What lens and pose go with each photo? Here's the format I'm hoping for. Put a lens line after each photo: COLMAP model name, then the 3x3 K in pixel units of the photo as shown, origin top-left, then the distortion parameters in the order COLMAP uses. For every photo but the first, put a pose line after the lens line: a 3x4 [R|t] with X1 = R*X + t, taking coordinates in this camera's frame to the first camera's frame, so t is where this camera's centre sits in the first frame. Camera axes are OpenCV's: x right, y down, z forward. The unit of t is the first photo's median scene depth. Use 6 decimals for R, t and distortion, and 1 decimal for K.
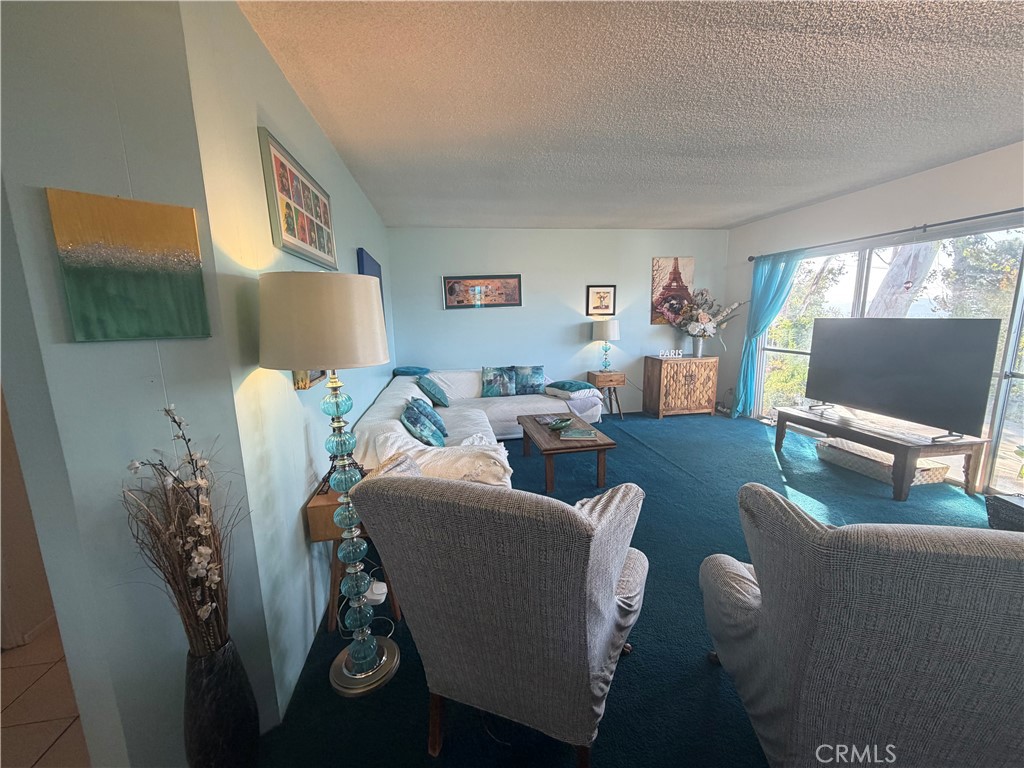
lens RADIAL K [[406.3, 0, 512.0], [0, 406.3, 384.0], [0, 0, 1]] dist [0.000914, 0.000108]
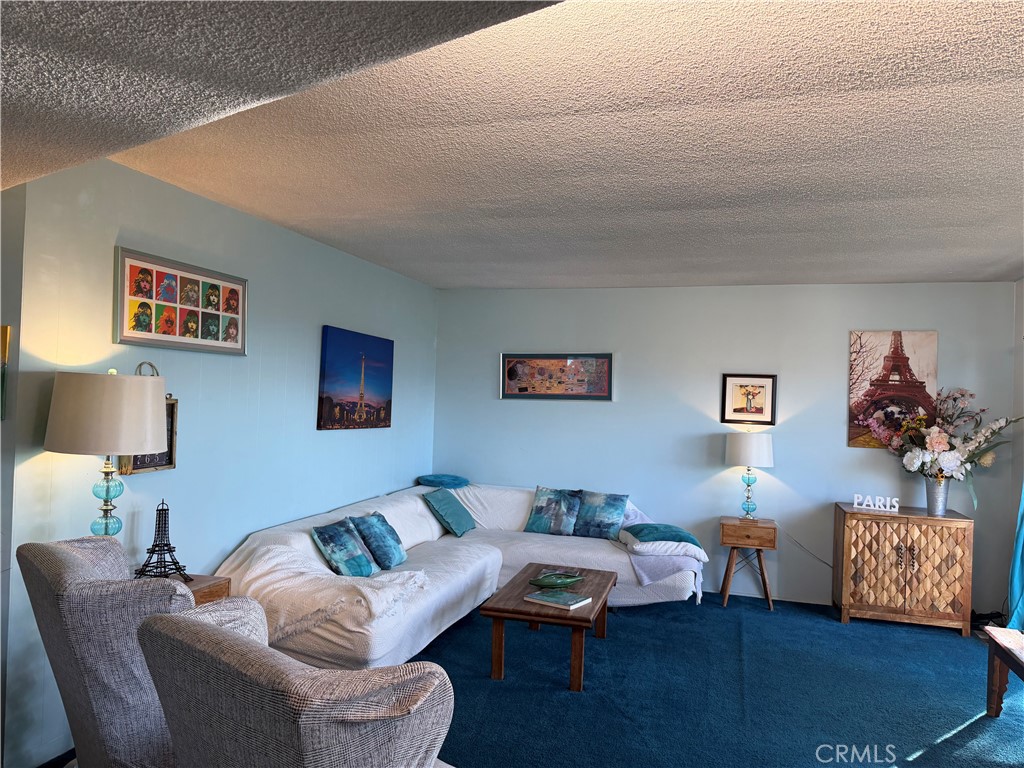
lens RADIAL K [[702.2, 0, 512.0], [0, 702.2, 384.0], [0, 0, 1]] dist [0.104118, -0.141337]
pose [[0.904249, 0.048358, -0.424258, 0.359197], [-0.127857, 0.978644, -0.160964, -0.014347], [0.407414, 0.199796, 0.891120, -0.082443]]
